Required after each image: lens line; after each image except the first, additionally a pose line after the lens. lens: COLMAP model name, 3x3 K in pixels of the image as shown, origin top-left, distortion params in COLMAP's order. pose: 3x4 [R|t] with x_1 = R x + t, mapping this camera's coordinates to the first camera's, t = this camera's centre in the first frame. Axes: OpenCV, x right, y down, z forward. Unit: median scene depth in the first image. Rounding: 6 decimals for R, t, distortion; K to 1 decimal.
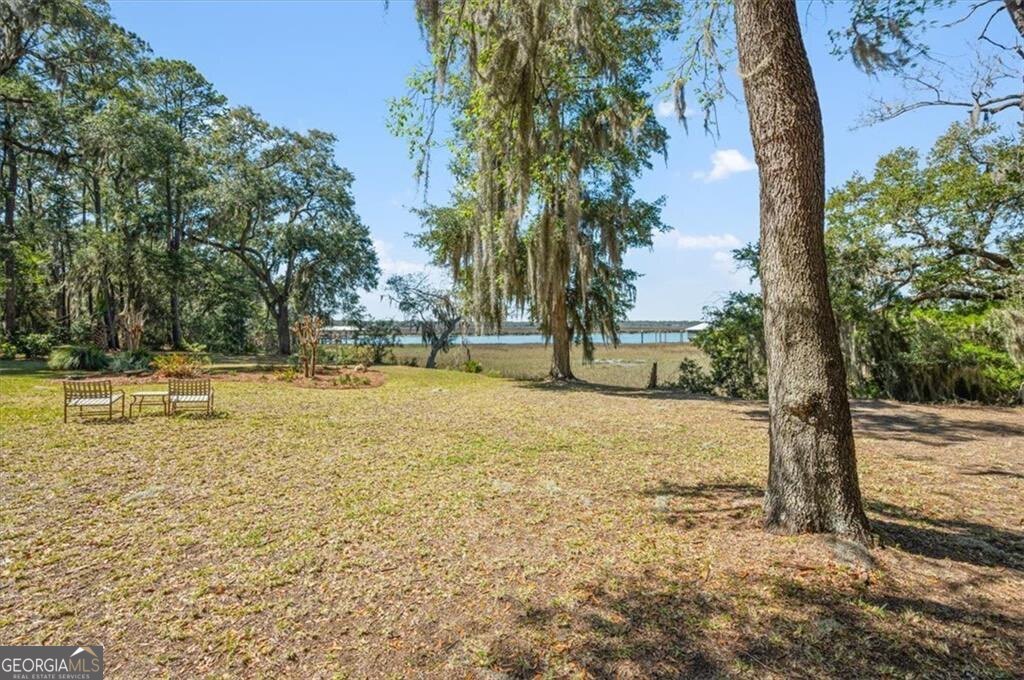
lens RADIAL K [[453.0, 0, 512.0], [0, 453.0, 340.0], [0, 0, 1]] dist [0.001138, 0.000148]
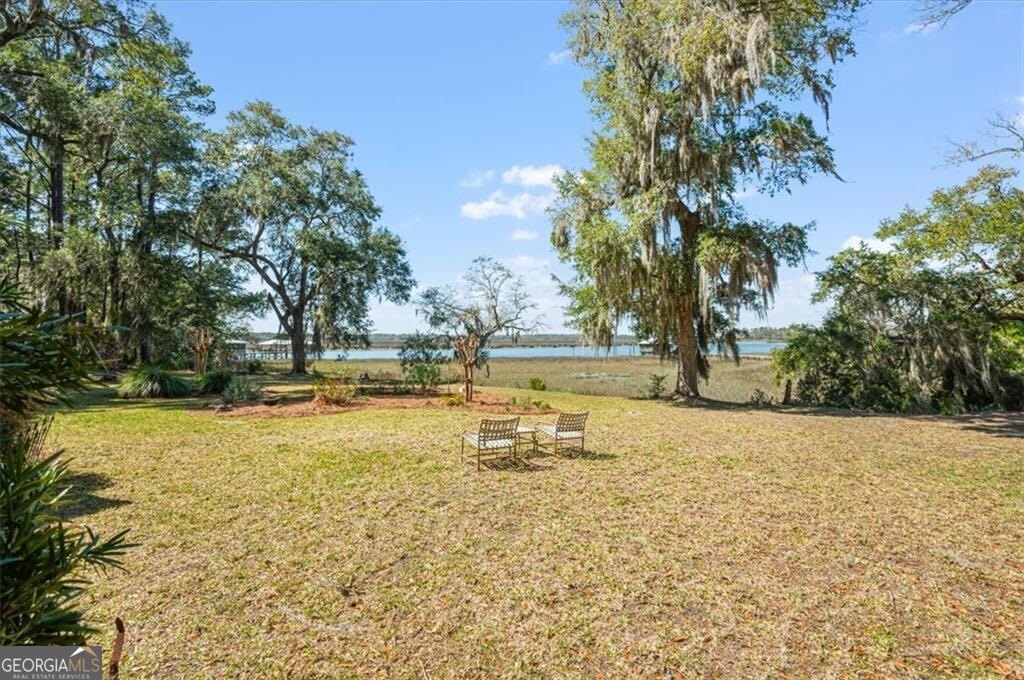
lens RADIAL K [[453.0, 0, 512.0], [0, 453.0, 340.0], [0, 0, 1]] dist [0.001138, 0.000148]
pose [[0.988044, 0.000162, 0.154175, -0.233373], [0.004183, 0.999603, -0.027859, -0.007200], [-0.154118, 0.028171, 0.987651, 0.035858]]
